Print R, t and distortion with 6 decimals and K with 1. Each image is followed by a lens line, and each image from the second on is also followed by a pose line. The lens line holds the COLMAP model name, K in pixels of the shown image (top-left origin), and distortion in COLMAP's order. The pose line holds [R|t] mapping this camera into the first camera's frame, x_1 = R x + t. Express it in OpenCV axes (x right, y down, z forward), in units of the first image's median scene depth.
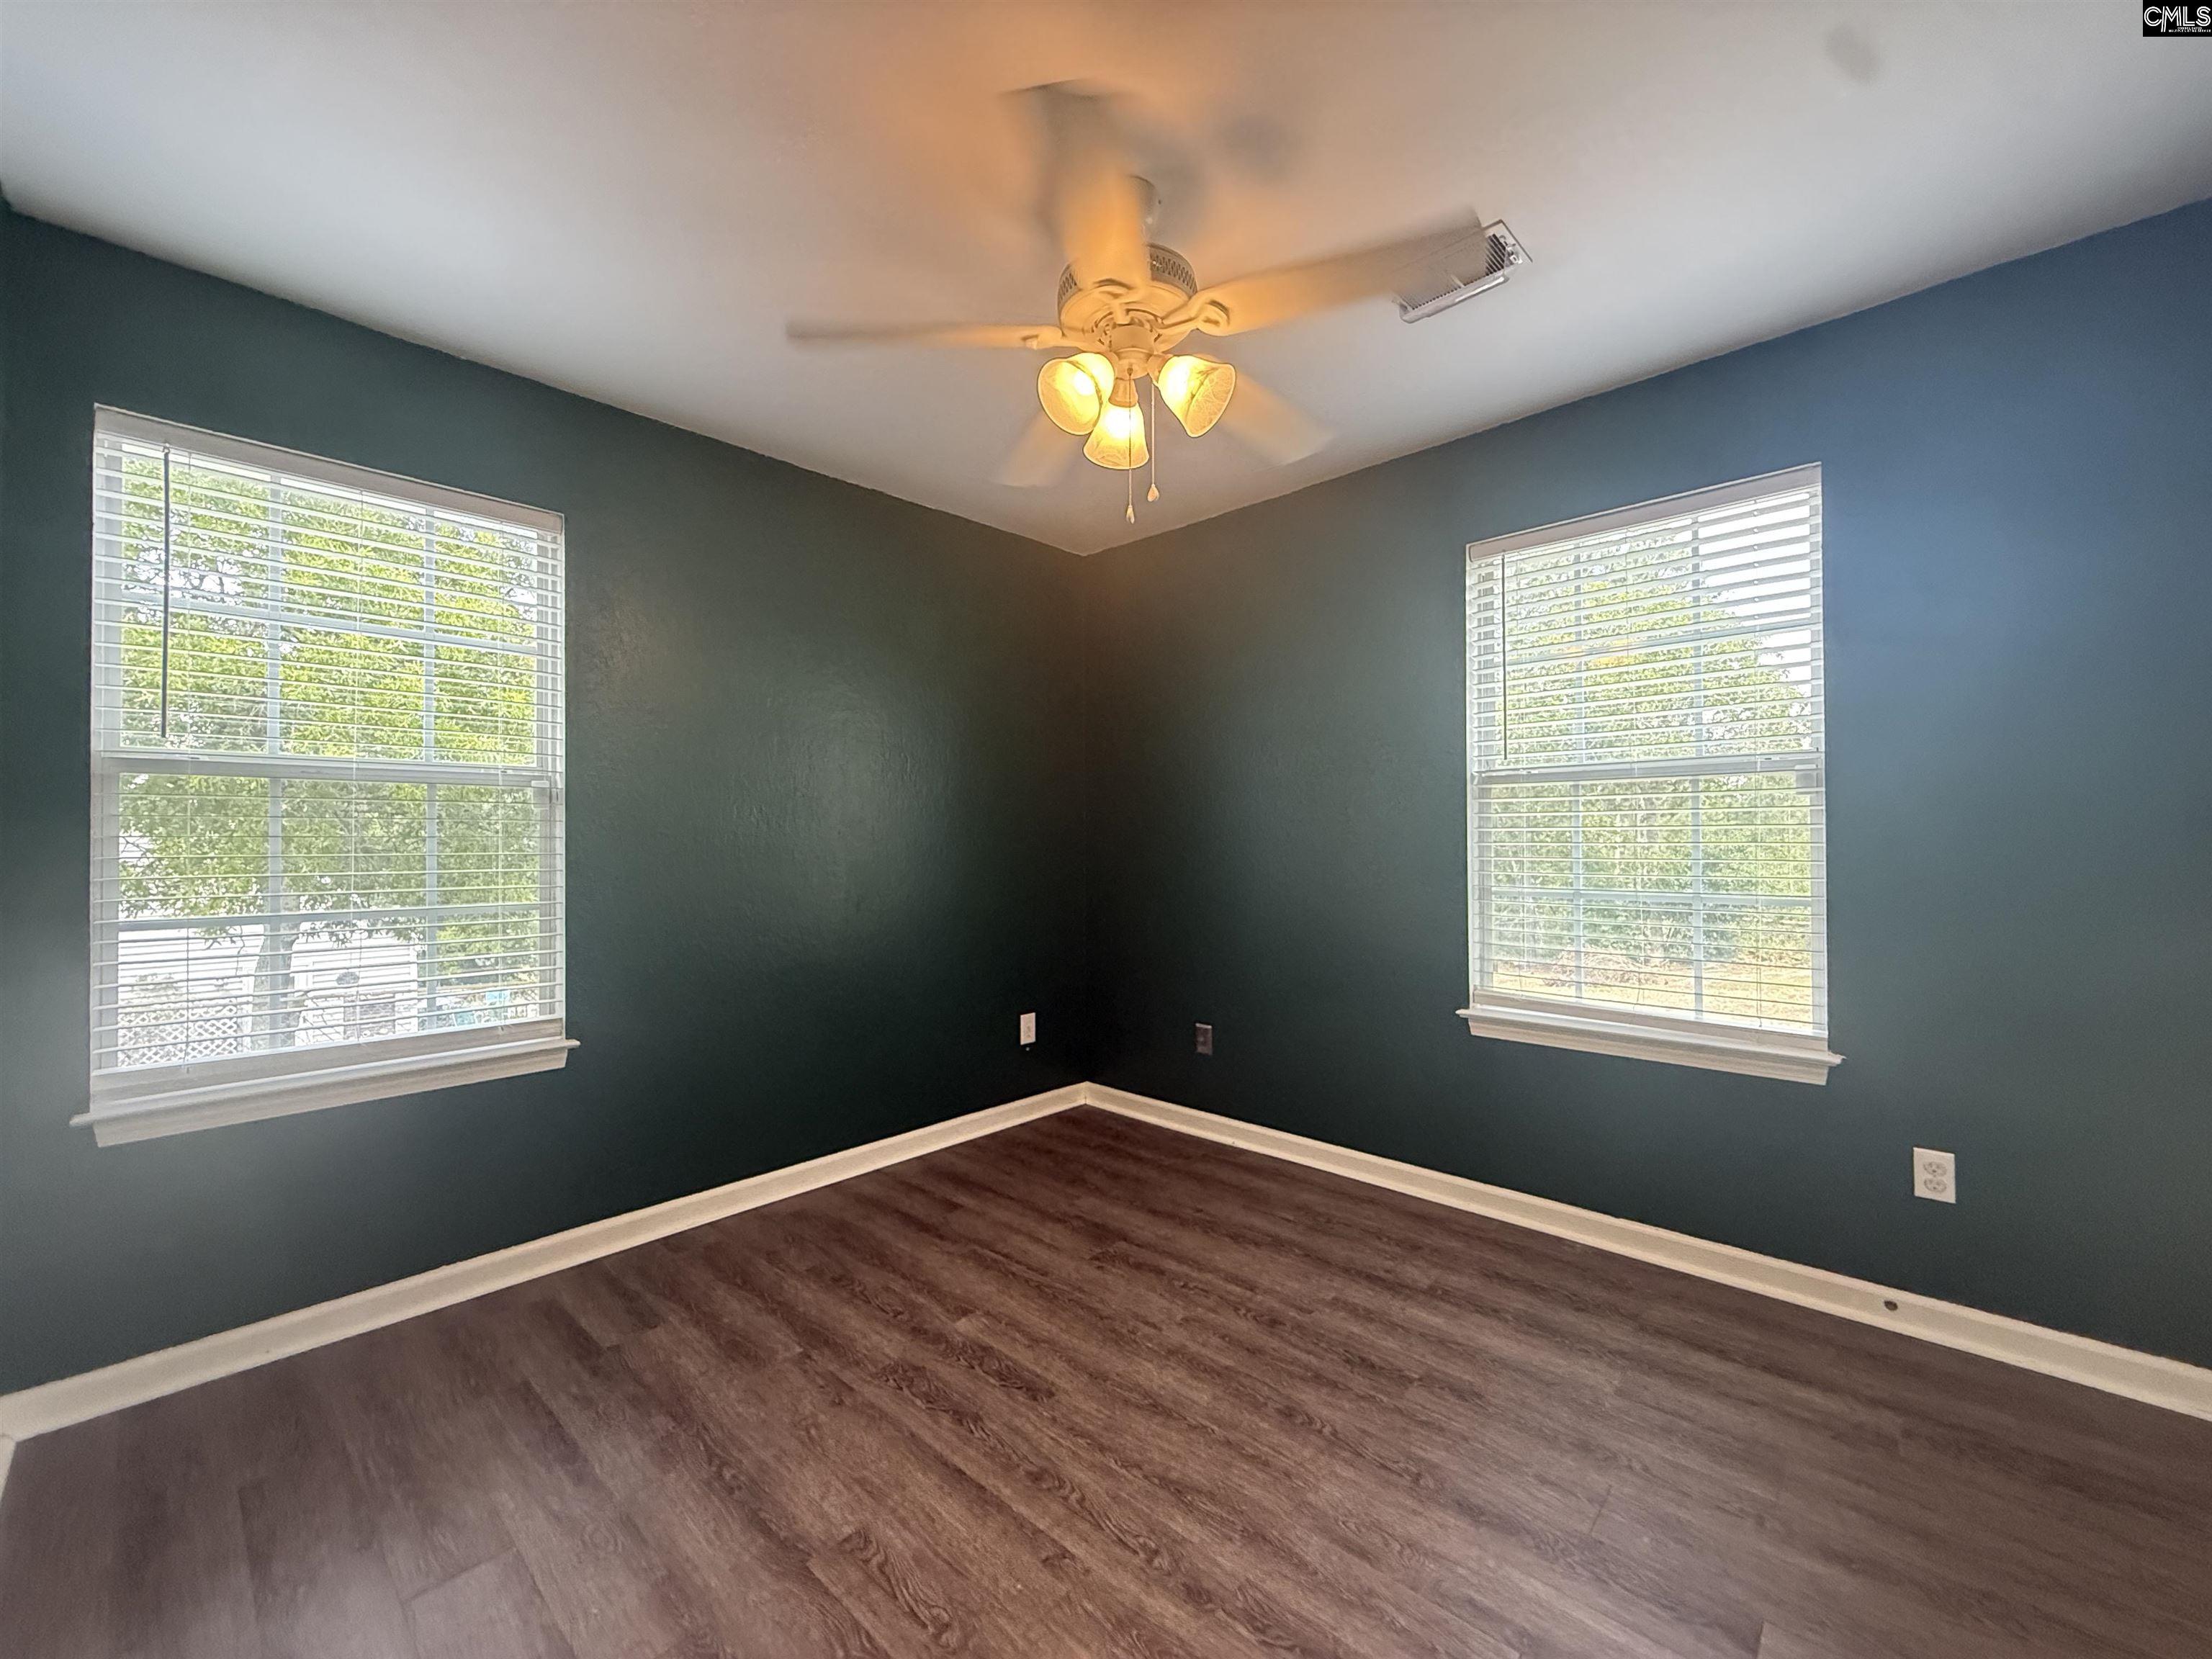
lens RADIAL K [[881.5, 0, 1099.2], [0, 881.5, 830.7], [0, 0, 1]] dist [0.000639, -0.000114]
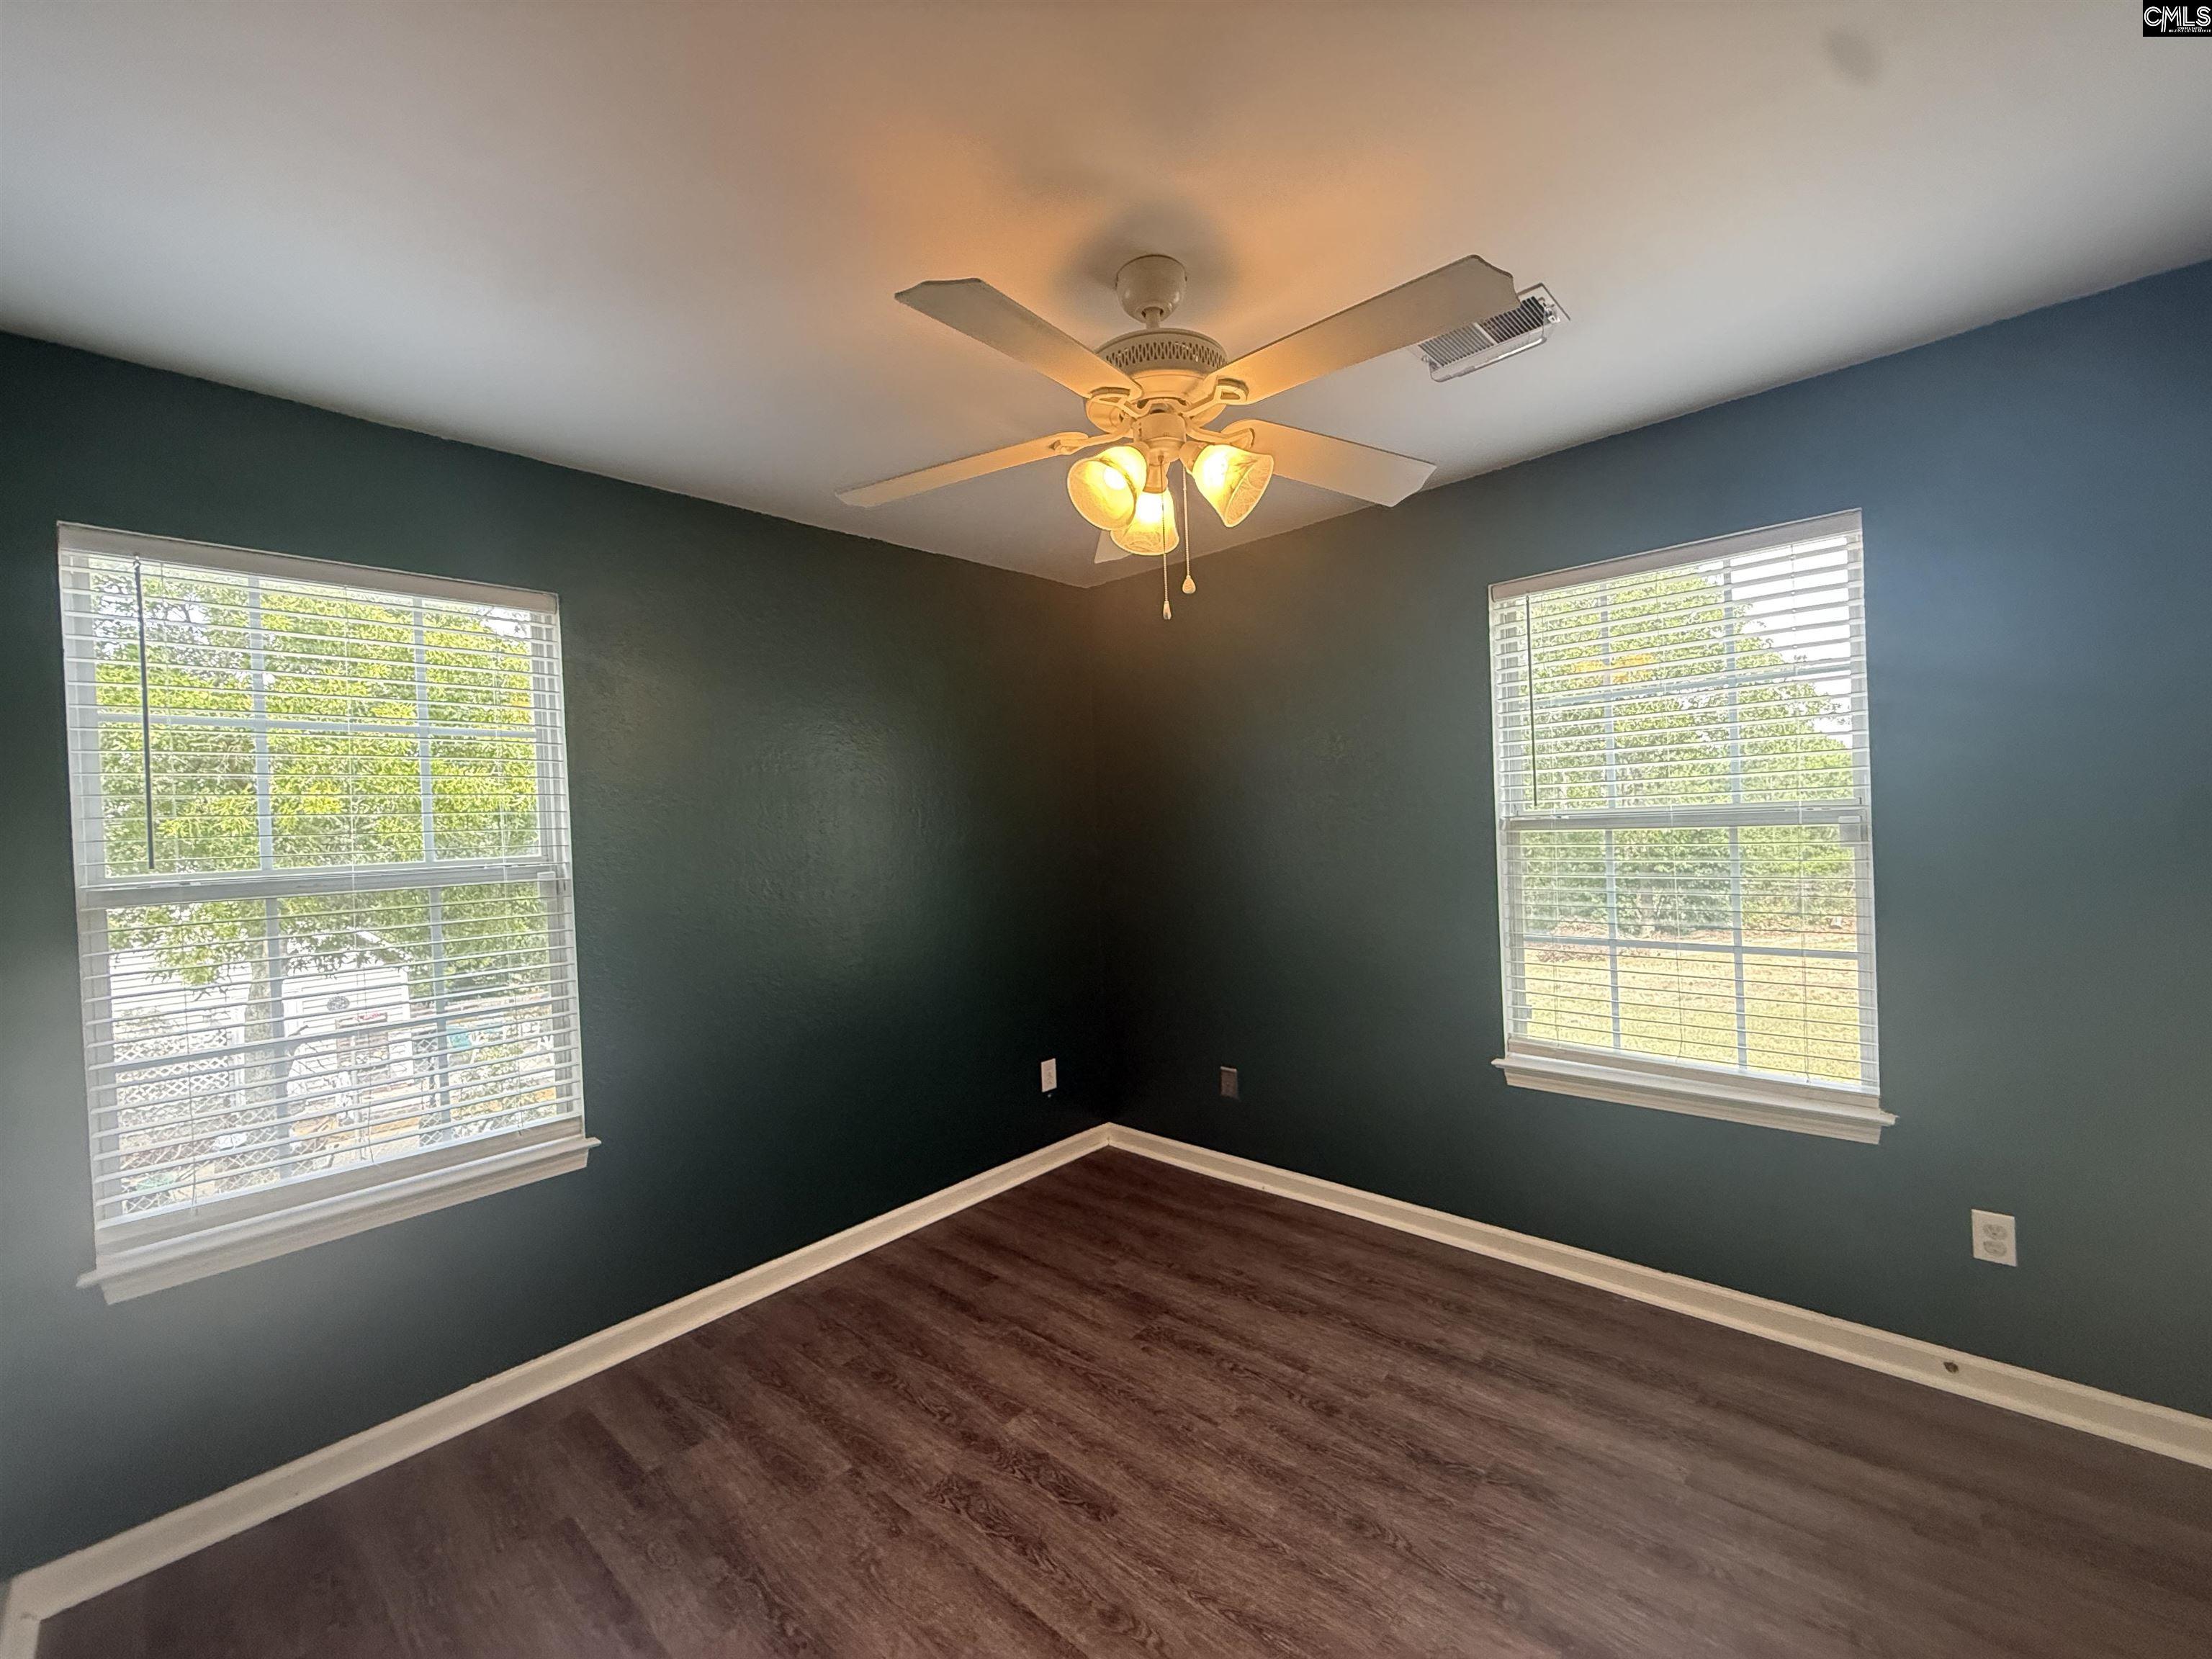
lens RADIAL K [[881.2, 0, 1100.5], [0, 881.2, 831.5], [0, 0, 1]] dist [0.000289, -0.000221]
pose [[0.999223, -0.036825, 0.014025, -0.046994], [0.036552, 0.999147, 0.019241, -0.112153], [-0.014722, -0.018714, 0.999716, 0.034232]]
